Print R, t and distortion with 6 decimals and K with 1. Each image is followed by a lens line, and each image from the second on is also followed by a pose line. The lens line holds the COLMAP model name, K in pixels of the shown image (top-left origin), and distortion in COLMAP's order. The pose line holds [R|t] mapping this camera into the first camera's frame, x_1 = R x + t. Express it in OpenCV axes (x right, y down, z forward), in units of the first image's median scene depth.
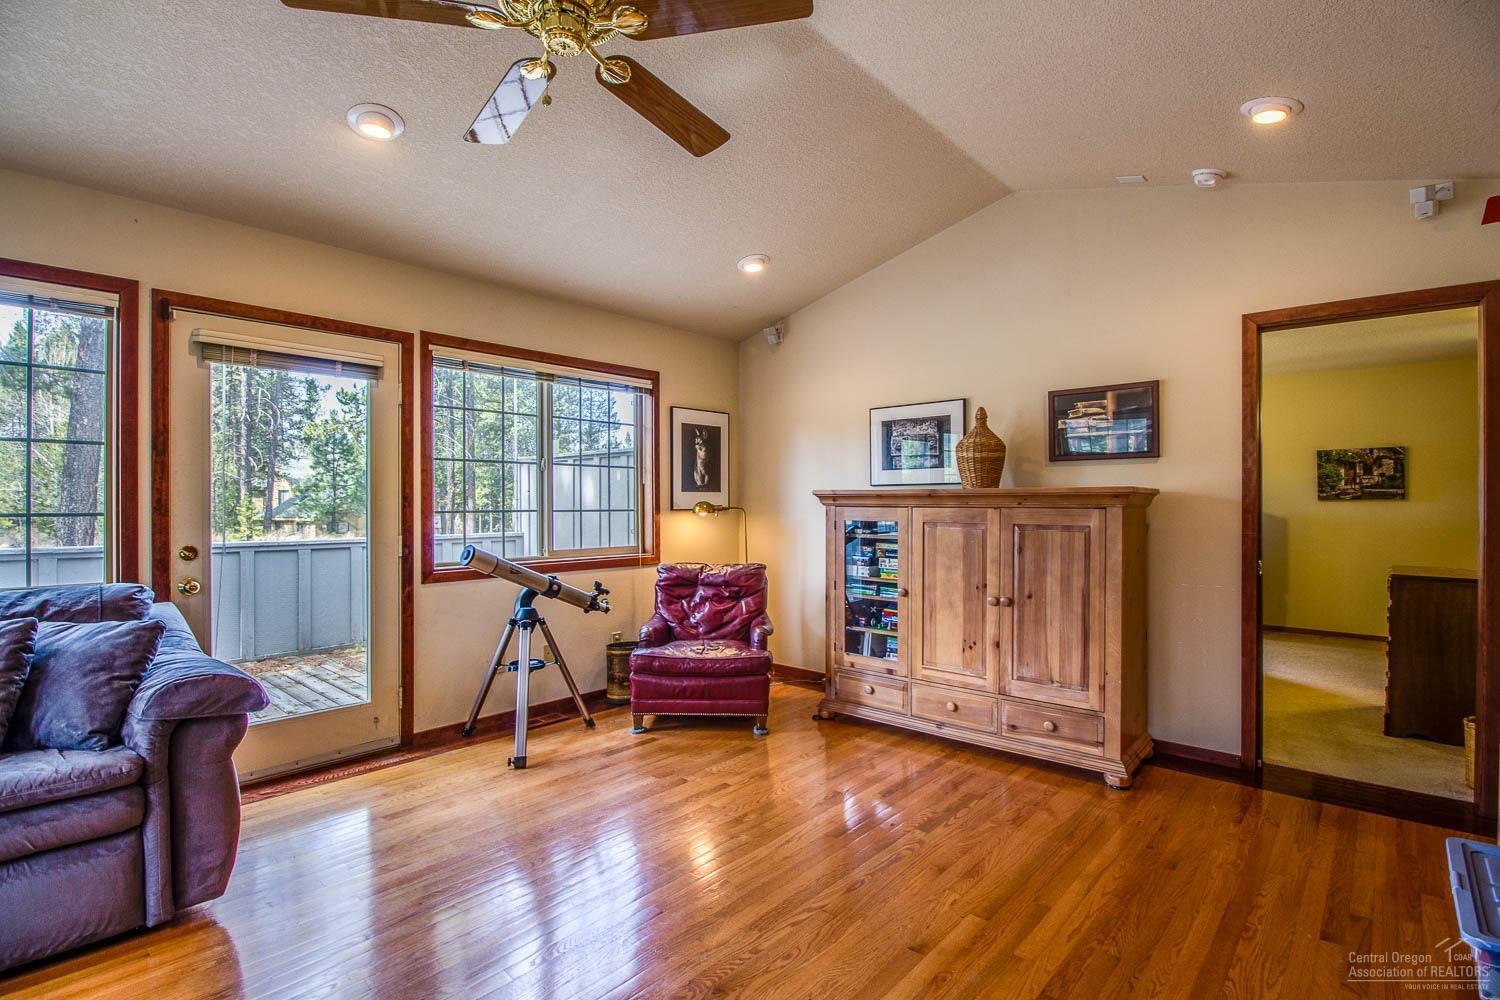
lens RADIAL K [[722.3, 0, 750.0], [0, 722.3, 500.0], [0, 0, 1]] dist [-0.000607, -0.000155]
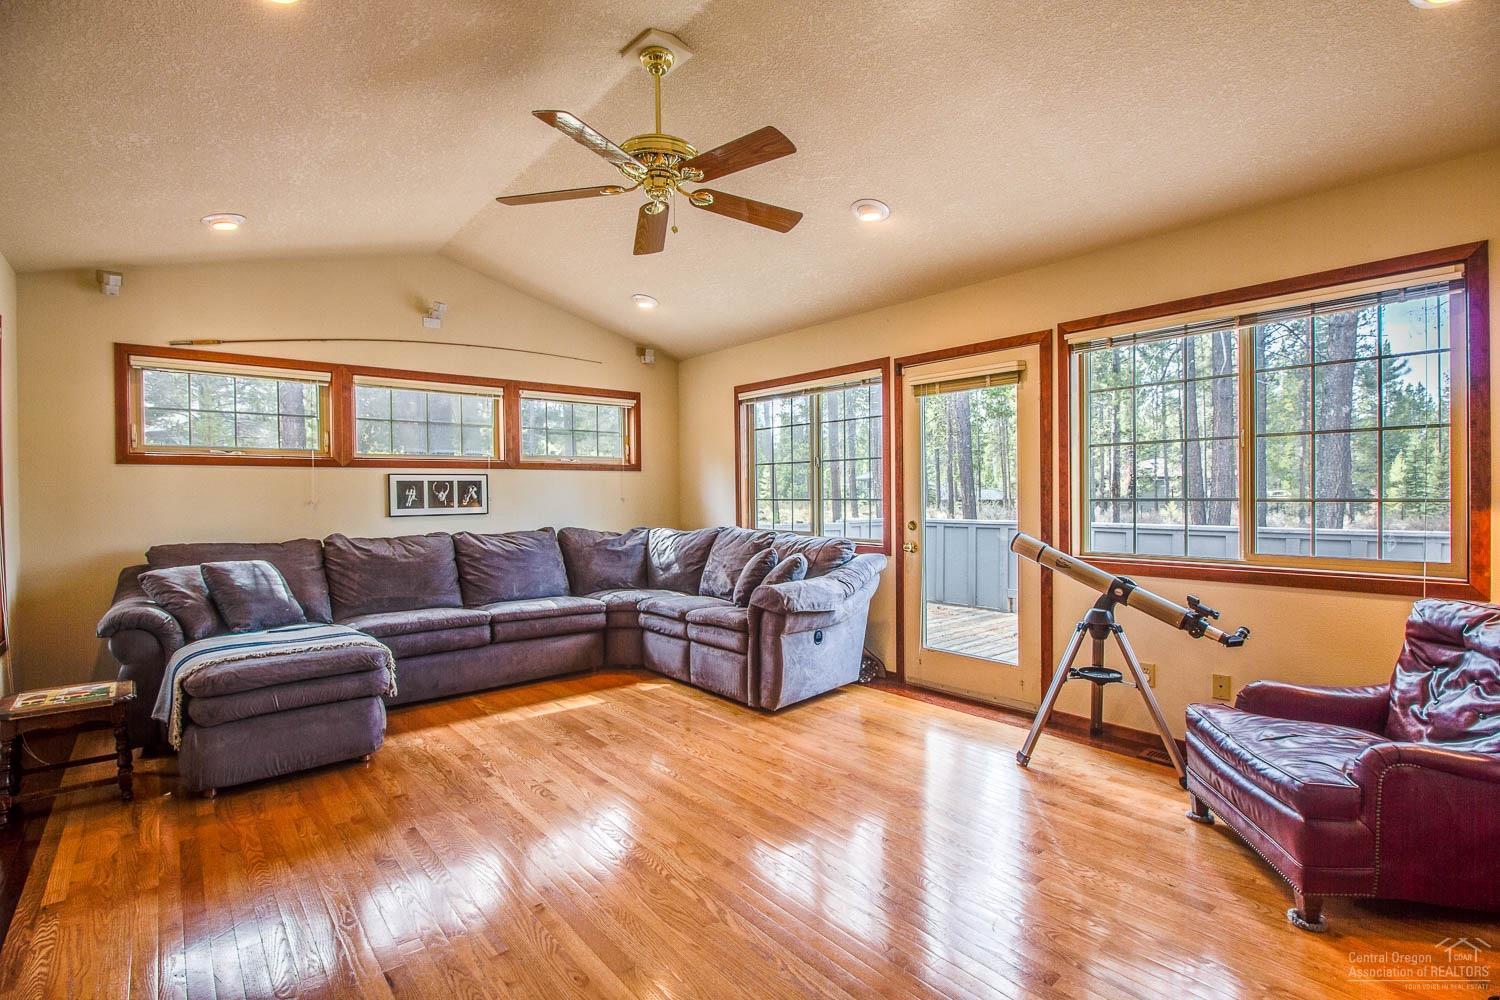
lens RADIAL K [[691.8, 0, 750.0], [0, 691.8, 500.0], [0, 0, 1]] dist [-0.000017, -0.000122]
pose [[-0.133015, 0.012038, -0.991041, 0.597220], [0.014912, 0.999837, 0.010144, 0.000472], [0.991002, -0.013429, -0.133173, 0.704786]]
